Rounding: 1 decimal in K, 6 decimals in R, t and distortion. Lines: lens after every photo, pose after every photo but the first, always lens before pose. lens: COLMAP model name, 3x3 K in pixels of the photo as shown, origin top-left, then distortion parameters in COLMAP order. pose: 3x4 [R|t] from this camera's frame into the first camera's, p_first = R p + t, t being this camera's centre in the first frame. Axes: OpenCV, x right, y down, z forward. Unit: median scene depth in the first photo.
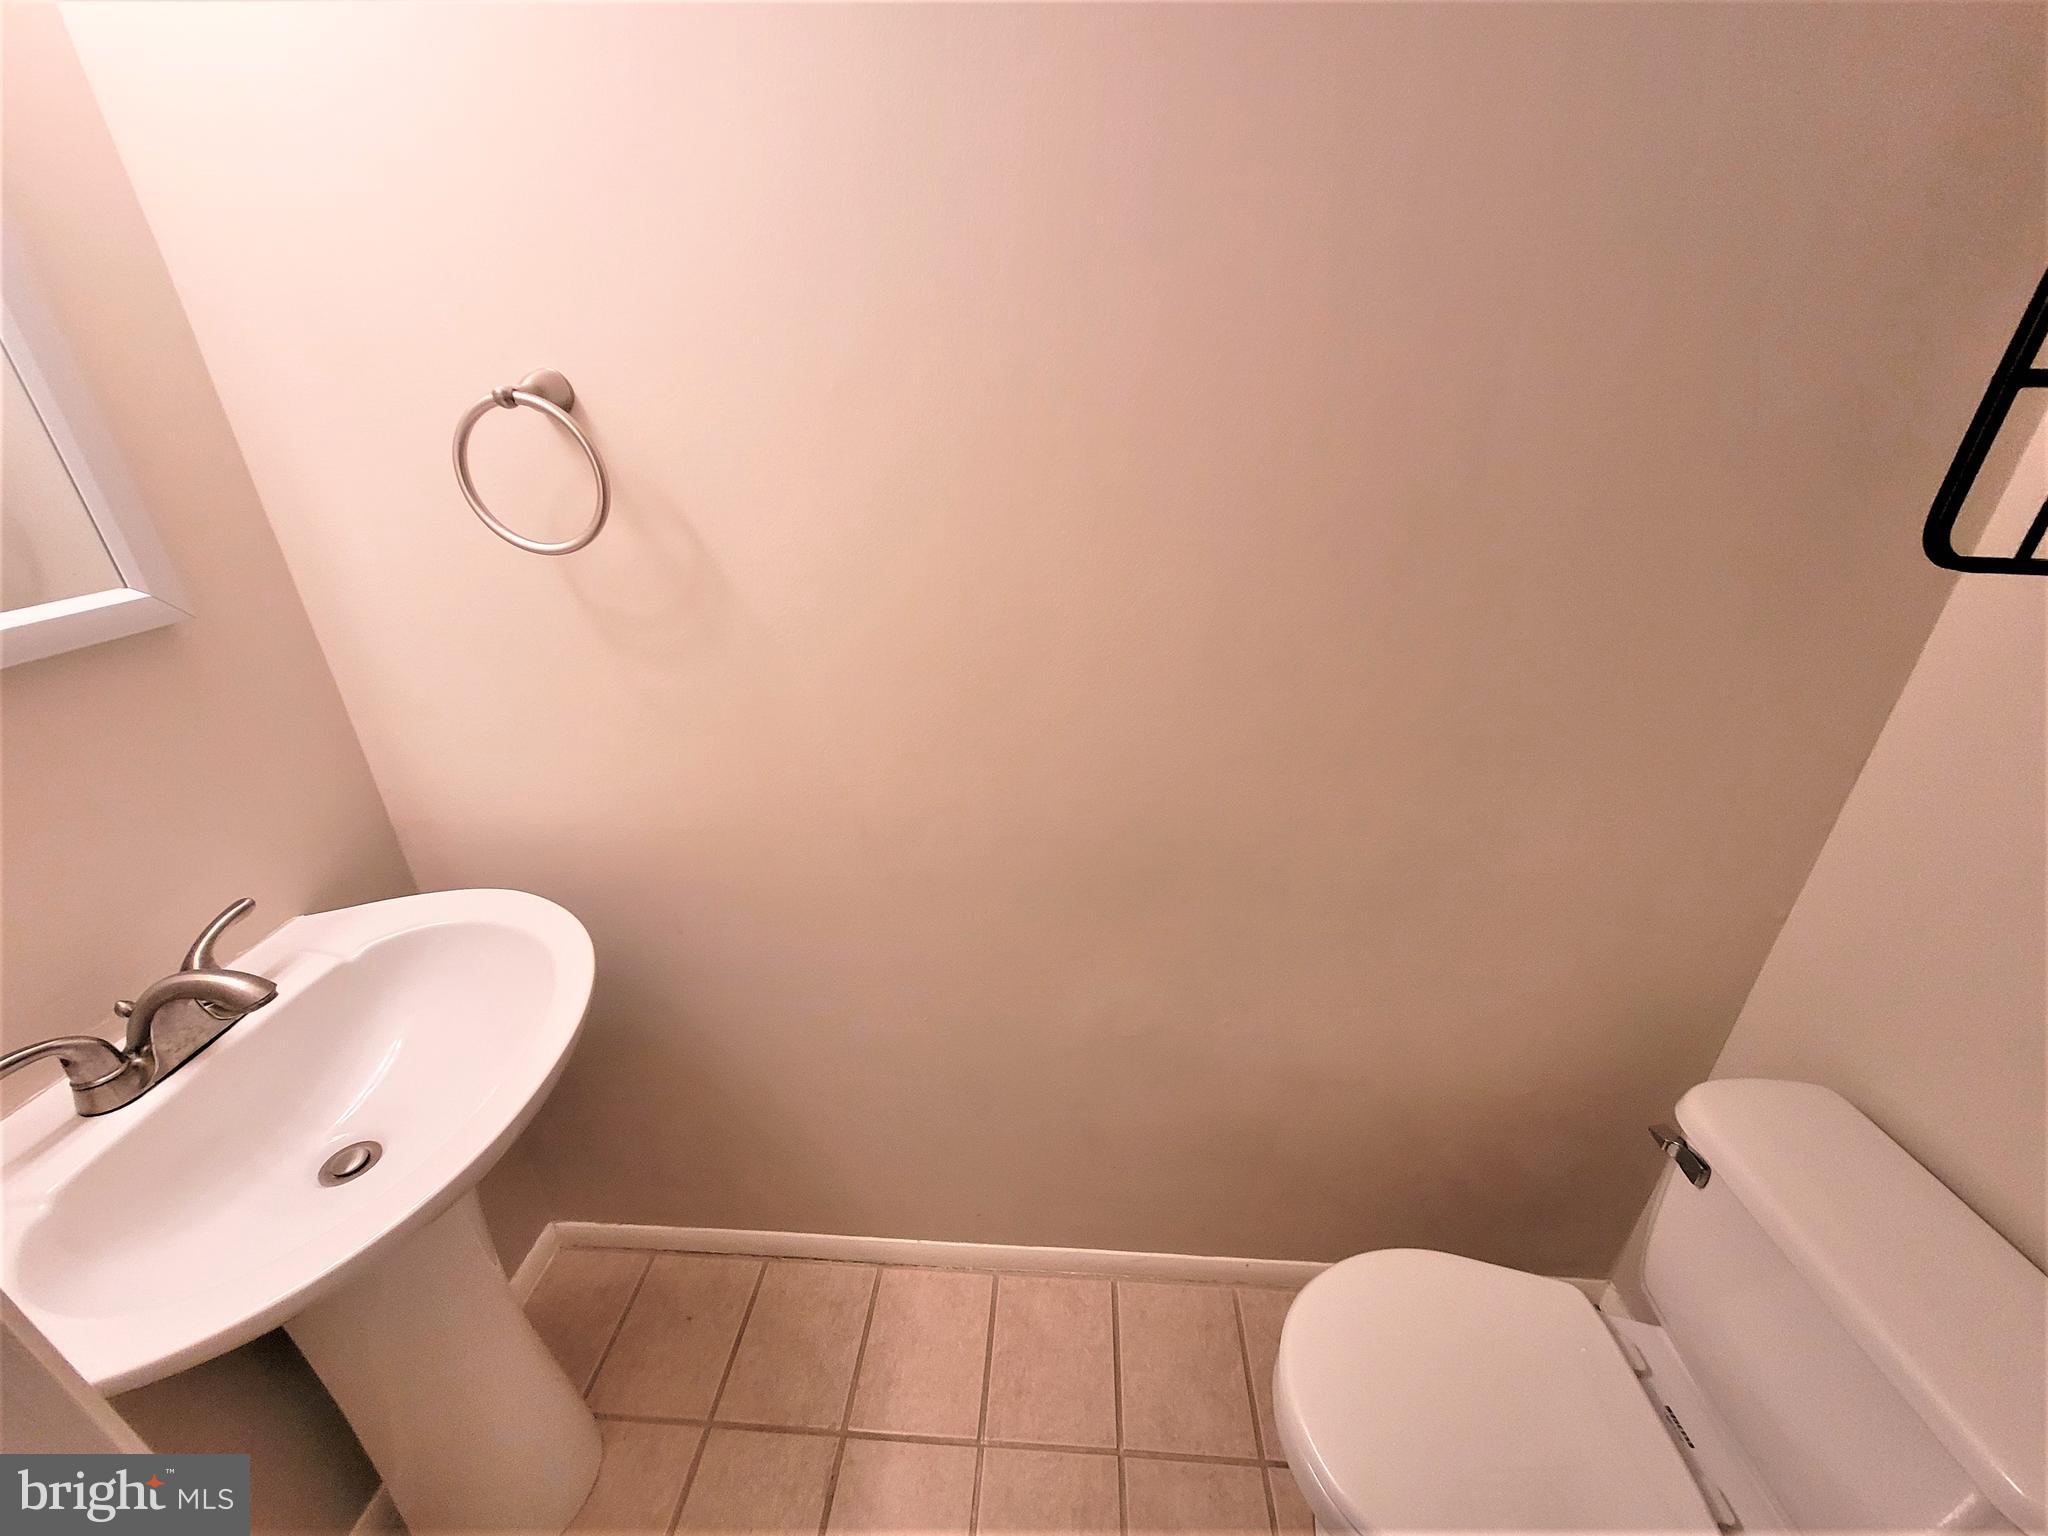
lens RADIAL K [[805.7, 0, 1022.7], [0, 805.7, 770.2], [0, 0, 1]] dist [0.005327, -0.000480]
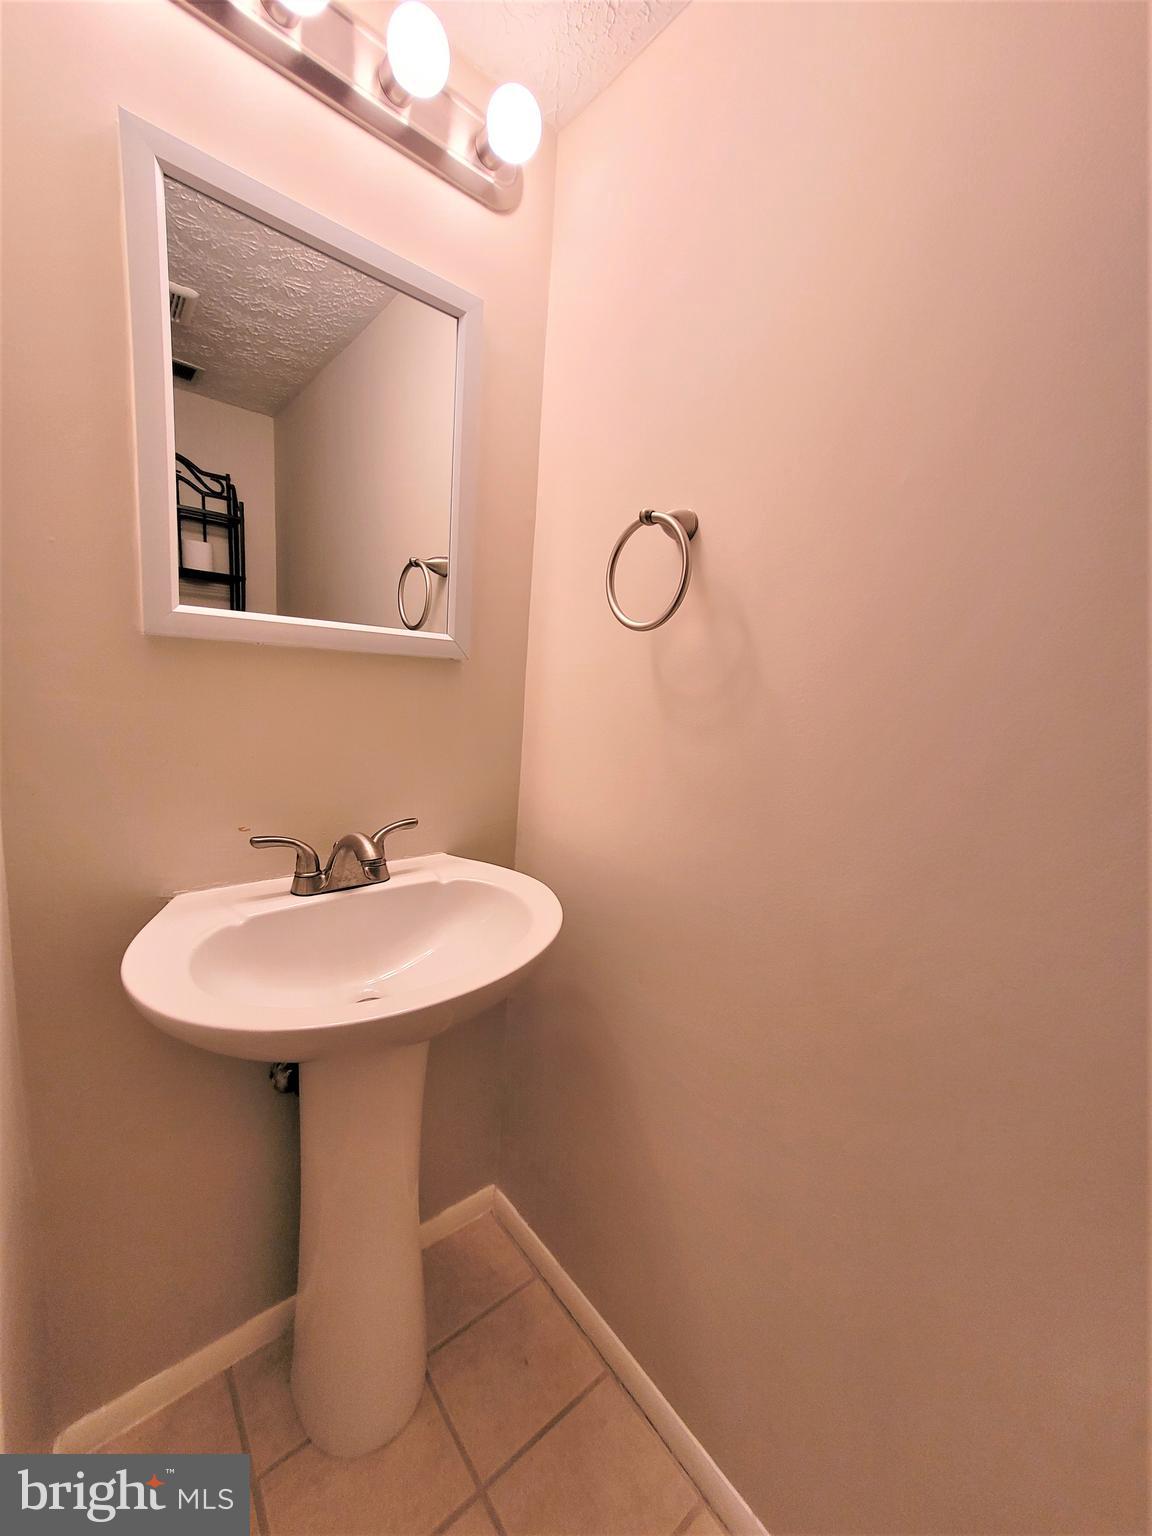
lens RADIAL K [[604.3, 0, 582.2], [0, 604.3, 769.3], [0, 0, 1]] dist [0.005327, -0.000480]
pose [[0.688332, 0.168097, -0.705650, 0.082233], [-0.386442, 0.908223, -0.160605, 0.125992], [0.613890, 0.383243, 0.690119, 0.317579]]
